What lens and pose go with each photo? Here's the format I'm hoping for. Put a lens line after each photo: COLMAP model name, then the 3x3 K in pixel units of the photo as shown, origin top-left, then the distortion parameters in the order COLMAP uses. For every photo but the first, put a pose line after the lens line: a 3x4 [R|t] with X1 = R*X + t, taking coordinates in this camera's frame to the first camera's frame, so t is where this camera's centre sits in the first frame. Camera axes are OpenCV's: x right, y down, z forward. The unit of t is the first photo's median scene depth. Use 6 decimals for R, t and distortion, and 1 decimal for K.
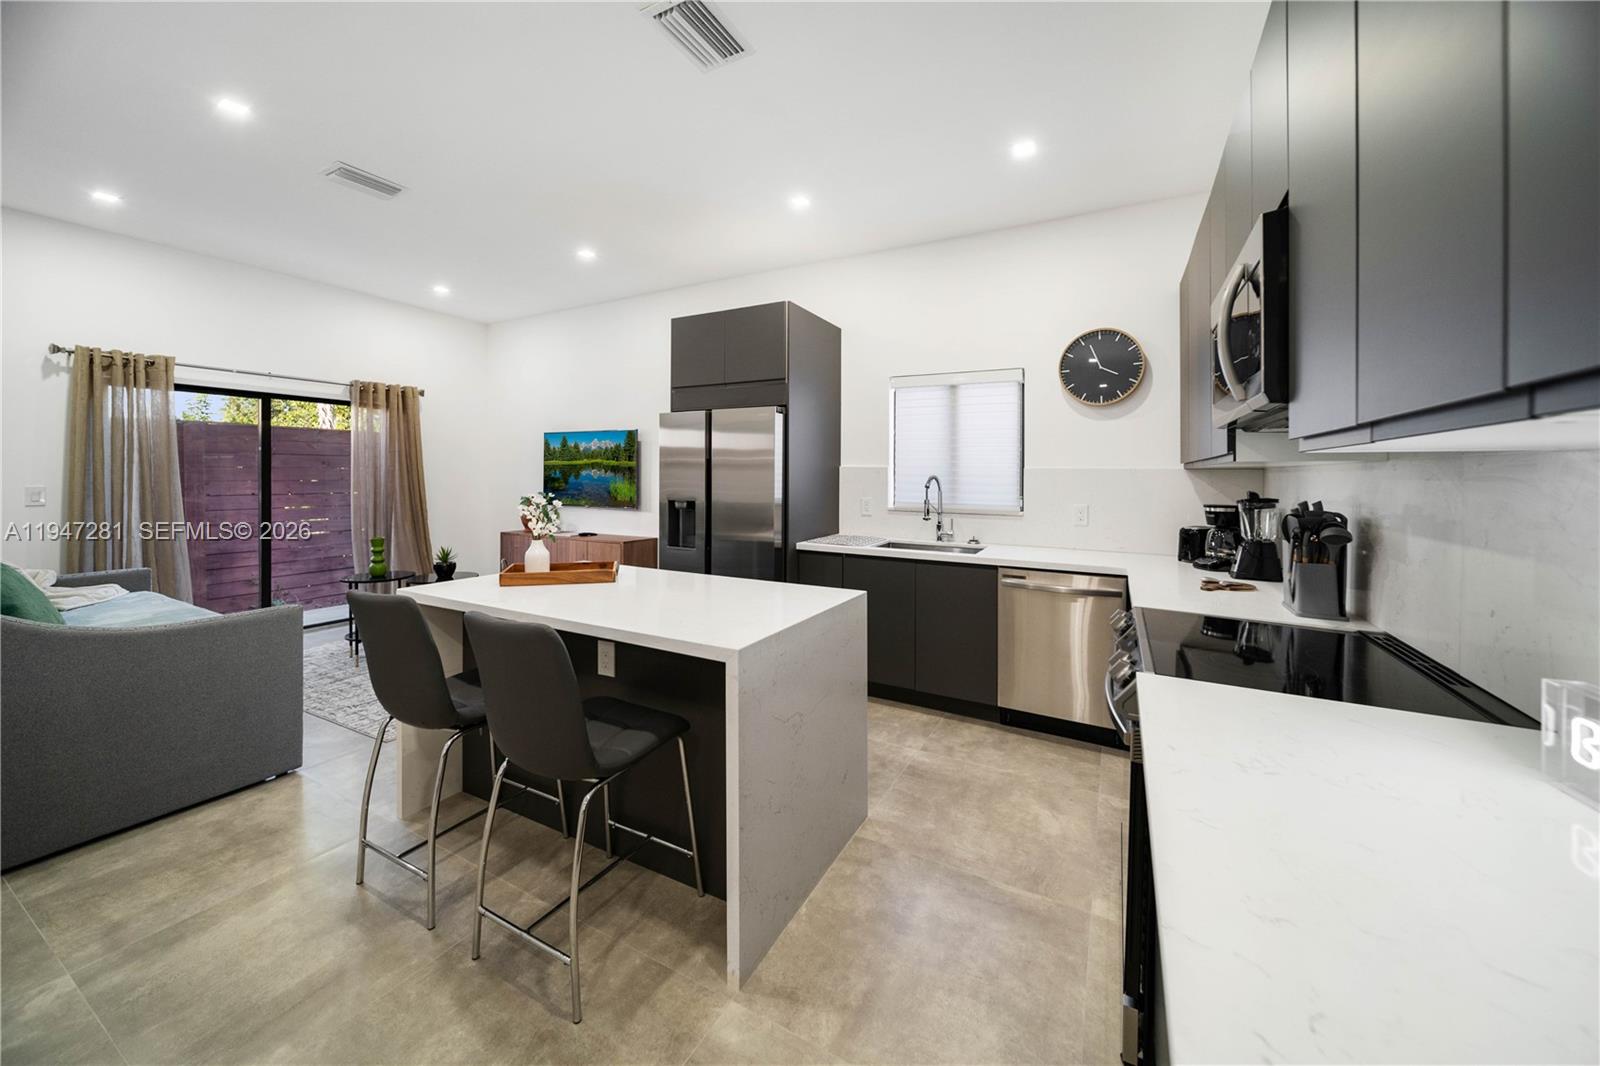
lens RADIAL K [[574.5, 0, 798.1], [0, 574.5, 483.8], [0, 0, 1]] dist [-0.002288, -0.000295]
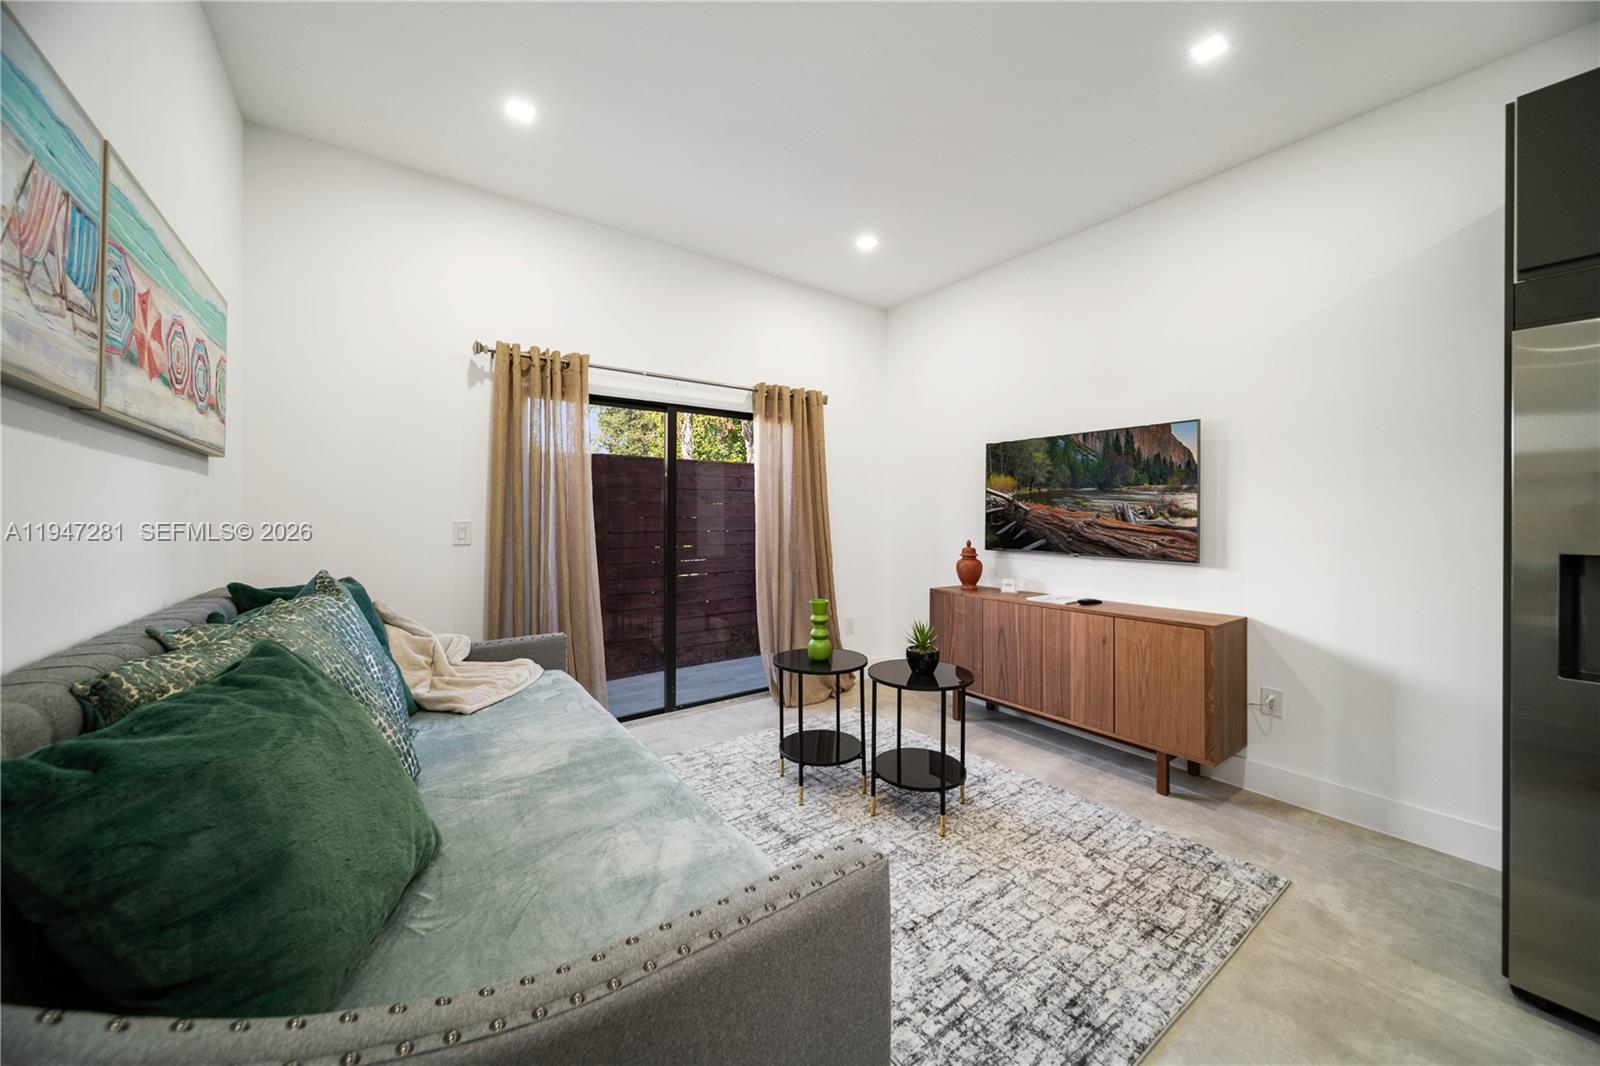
lens RADIAL K [[574.5, 0, 805.6], [0, 574.5, 523.8], [0, 0, 1]] dist [-0.002288, -0.000295]
pose [[0.894675, -0.002156, -0.446712, -0.465166], [0.002069, 0.999998, -0.000683, 0.007847], [0.446712, -0.000314, 0.894678, 0.423492]]
